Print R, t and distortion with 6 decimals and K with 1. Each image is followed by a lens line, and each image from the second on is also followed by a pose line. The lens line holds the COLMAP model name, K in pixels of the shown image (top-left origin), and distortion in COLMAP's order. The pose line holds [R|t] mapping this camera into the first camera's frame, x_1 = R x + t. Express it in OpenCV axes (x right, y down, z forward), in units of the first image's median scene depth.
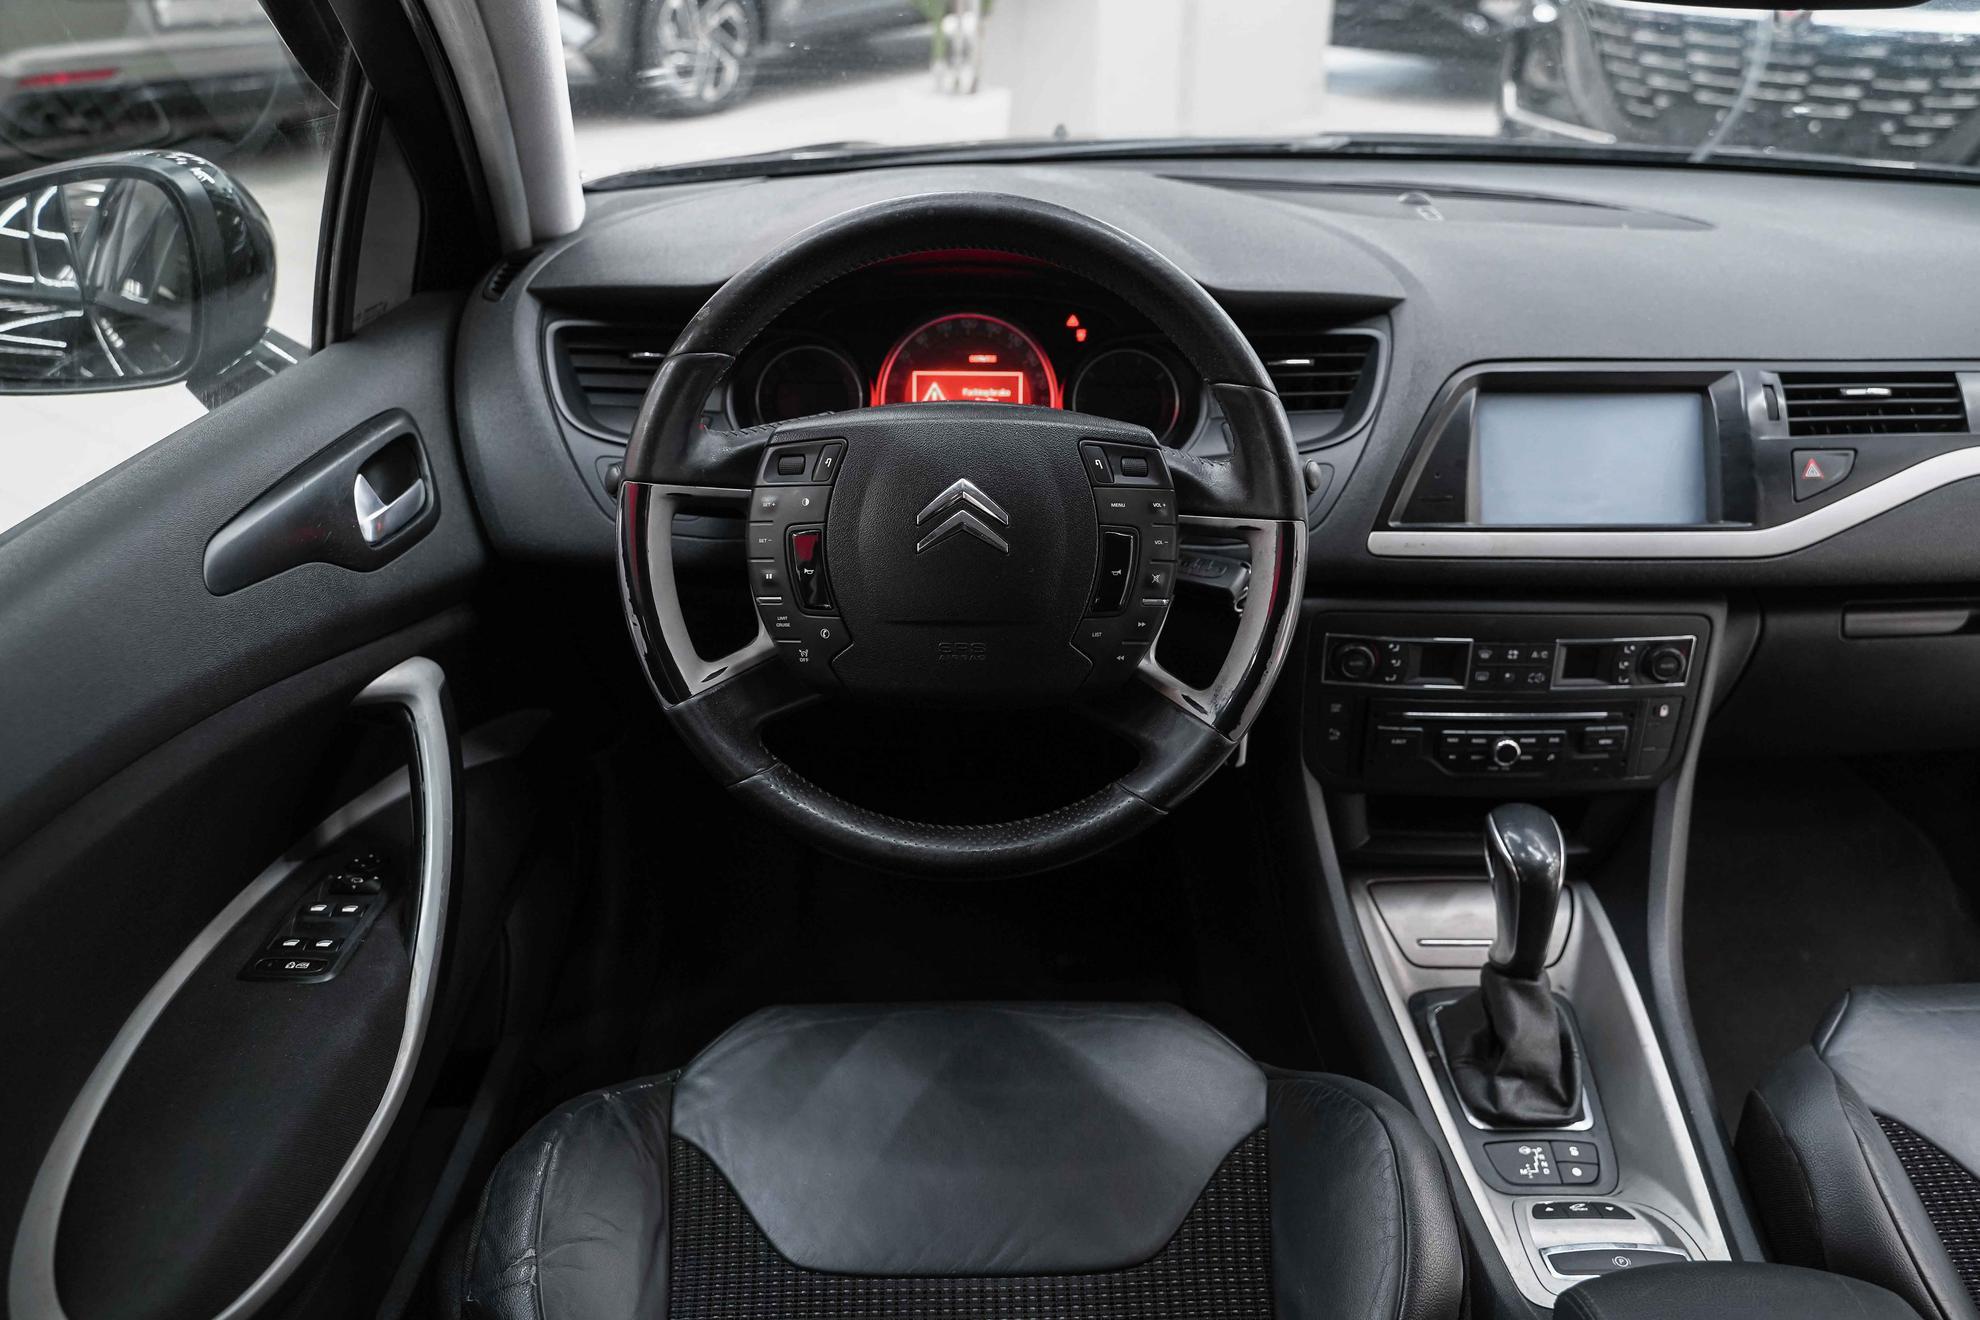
lens RADIAL K [[1597.5, 0, 990.0], [0, 1597.5, 660.0], [0, 0, 1]] dist [-0.009169, -0.001472]
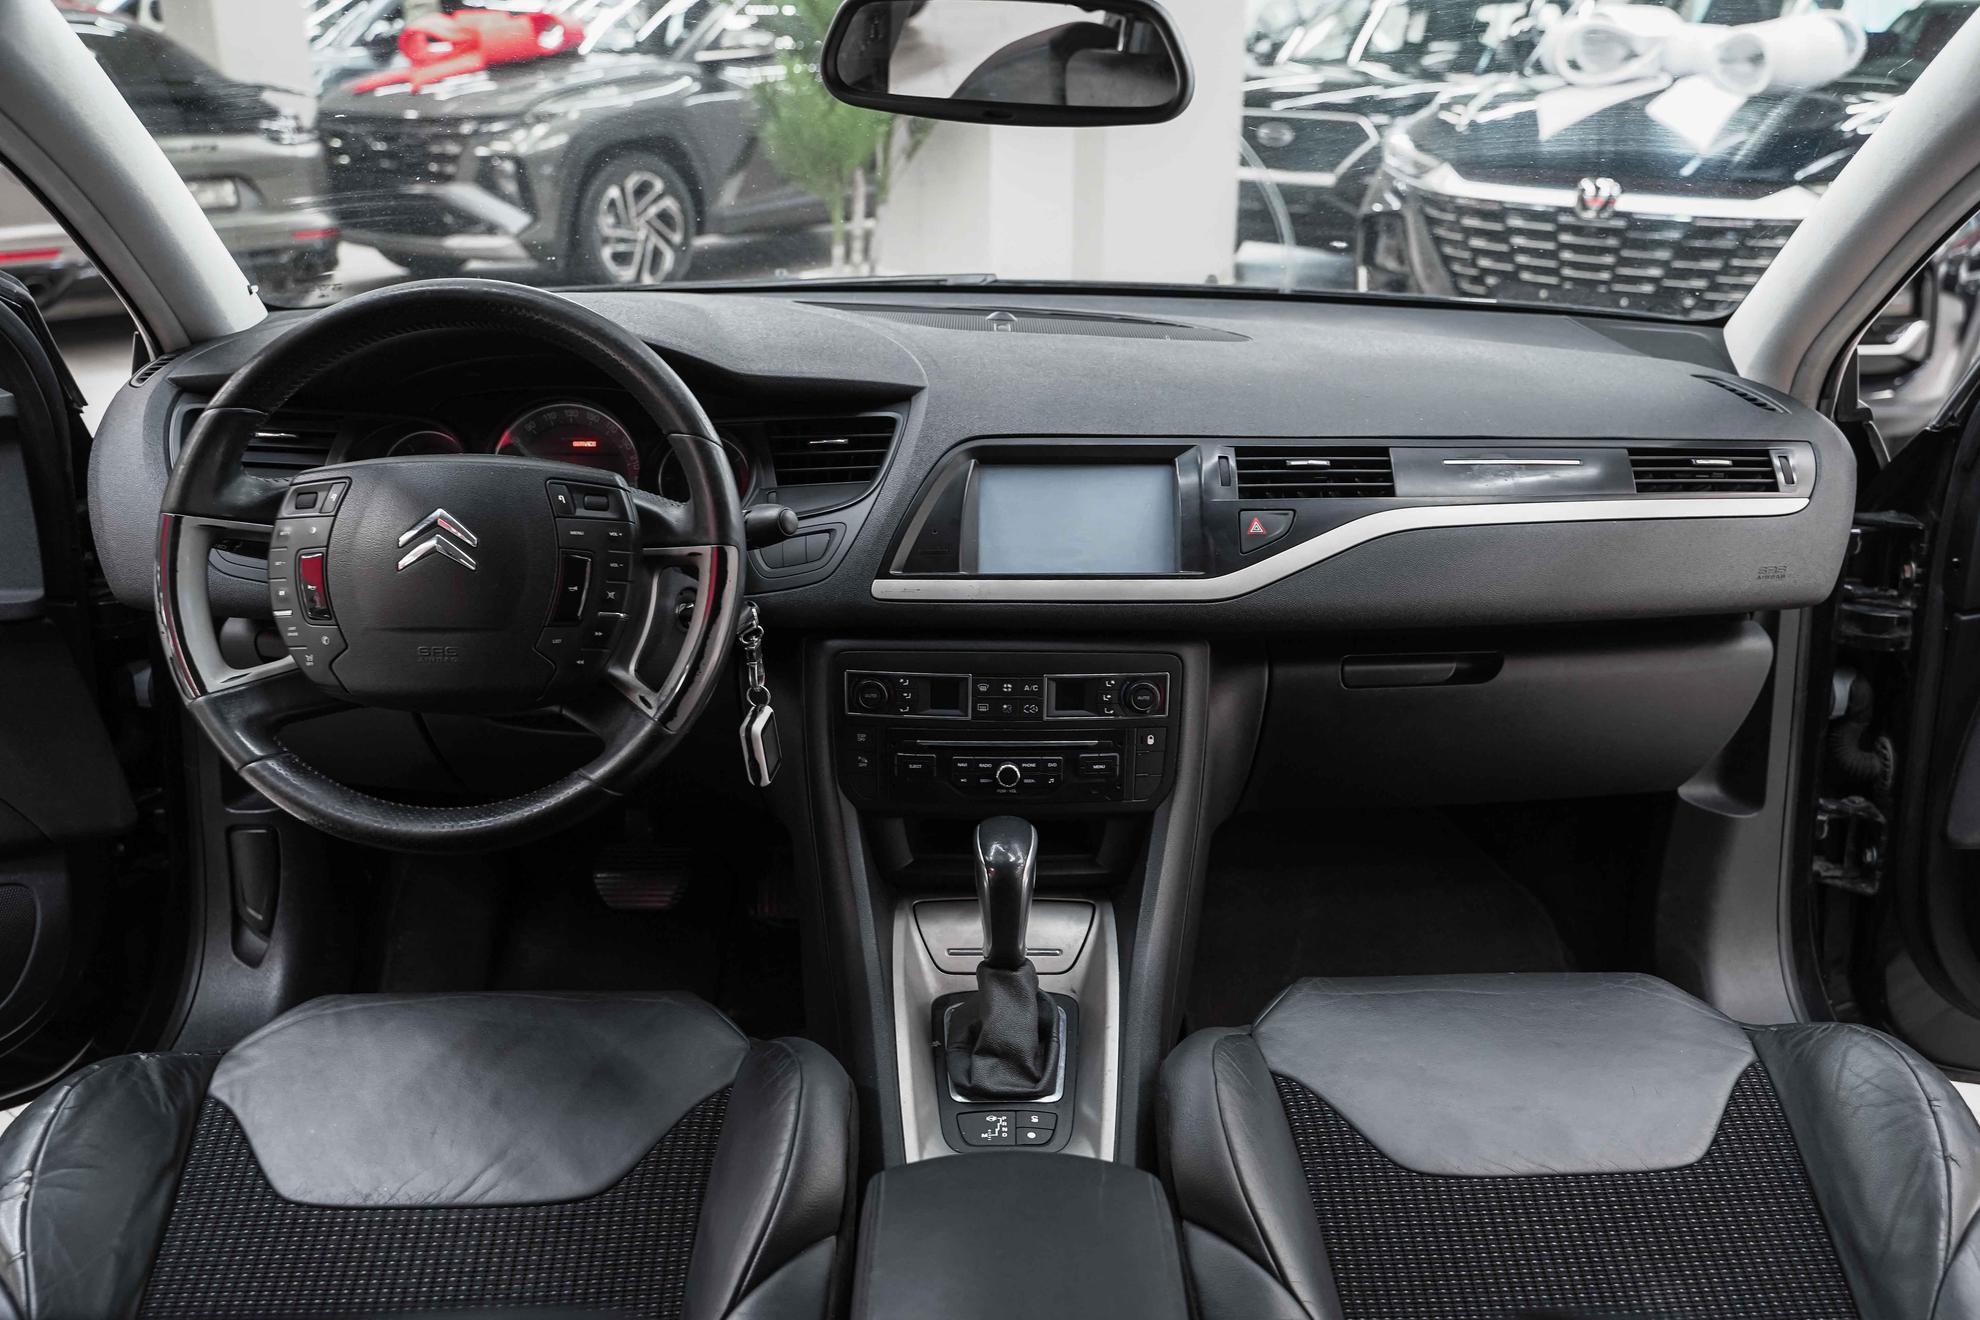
lens RADIAL K [[1589.6, 0, 1000.4], [0, 1589.6, 670.4], [0, 0, 1]] dist [-0.012772, 0.009485]
pose [[0.999809, -0.000171, 0.019547, 0.300749], [0.002247, 0.994335, -0.106271, 0.105749], [-0.019418, 0.106294, 0.994145, -0.137113]]
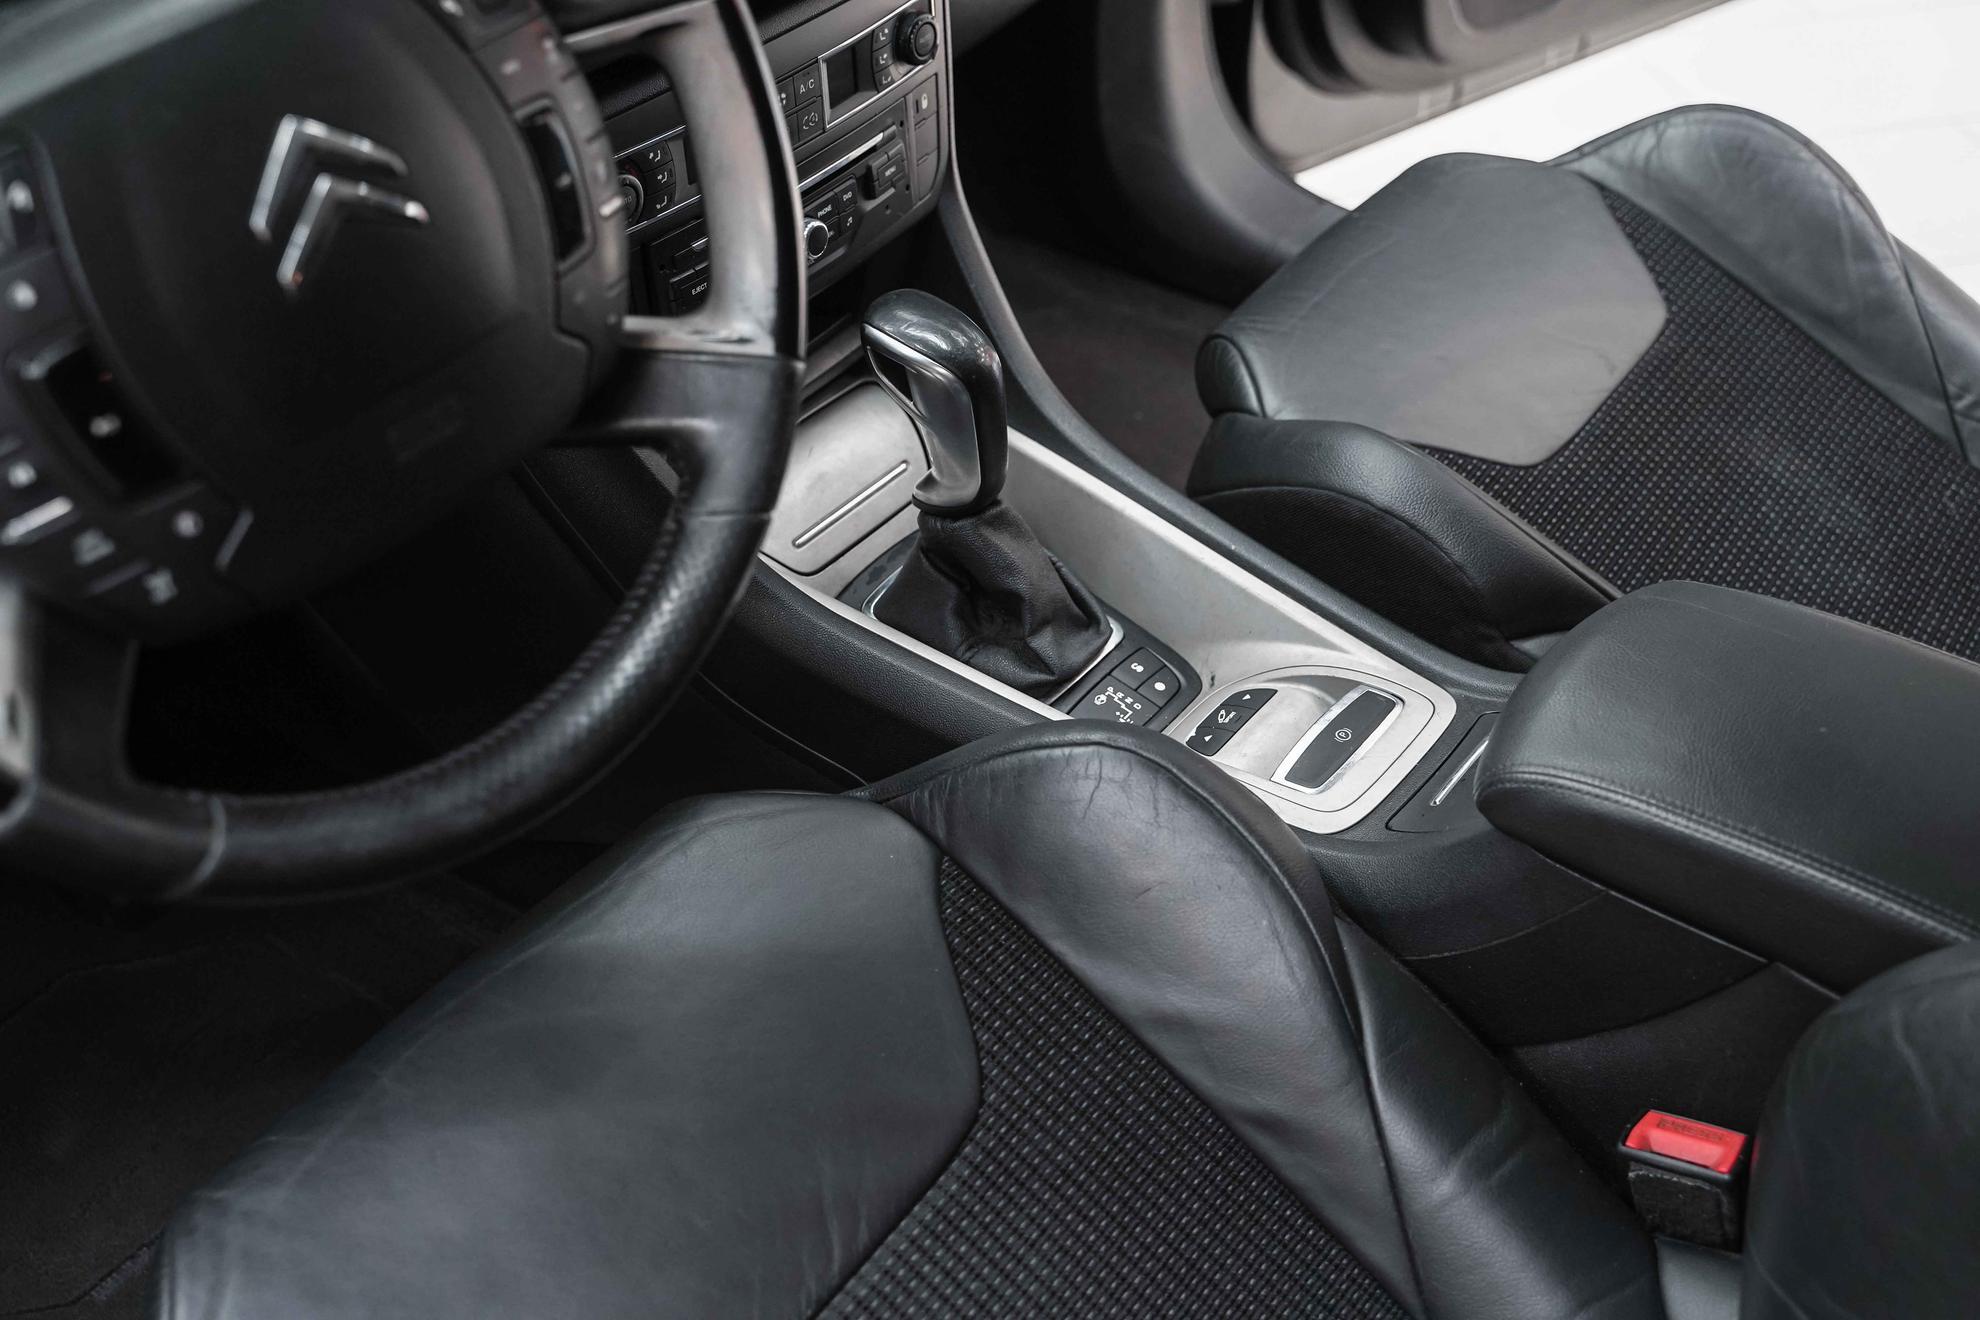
lens RADIAL K [[2195.6, 0, 990.0], [0, 2195.6, 660.0], [0, 0, 1]] dist [0.022849, -0.116576]
pose [[0.599844, -0.516455, 0.611115, -0.316940], [0.352495, 0.856242, 0.377620, -0.121972], [-0.718286, -0.011098, 0.695660, 0.280304]]
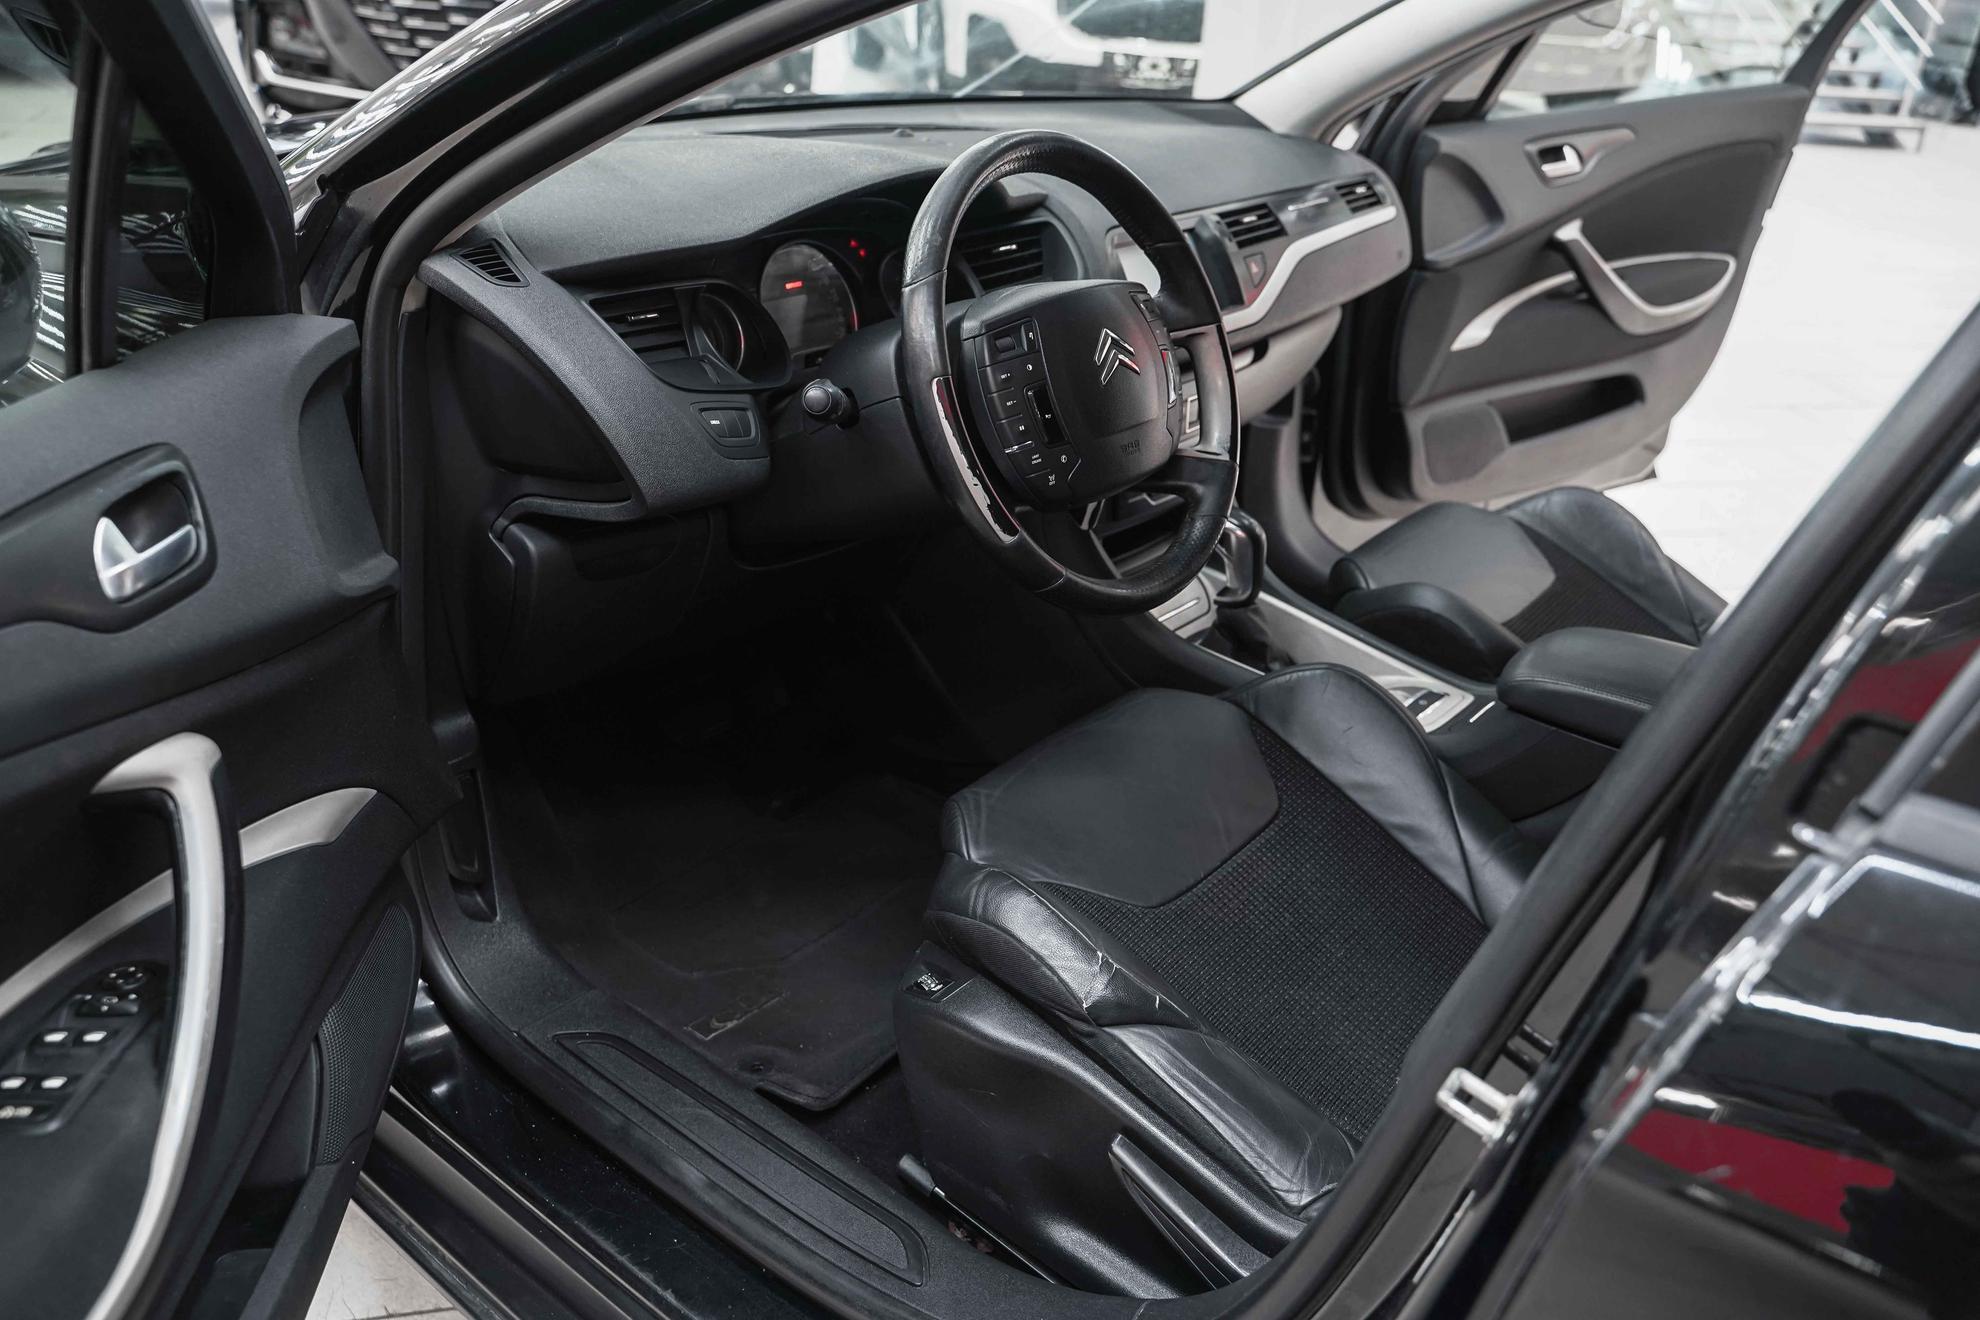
lens RADIAL K [[1589.6, 0, 1000.4], [0, 1589.6, 670.4], [0, 0, 1]] dist [-0.012772, 0.009485]
pose [[0.626730, -0.315765, 0.712392, -0.948038], [0.293756, 0.942508, 0.159330, -0.064104], [-0.721746, 0.109412, 0.683456, 0.100180]]
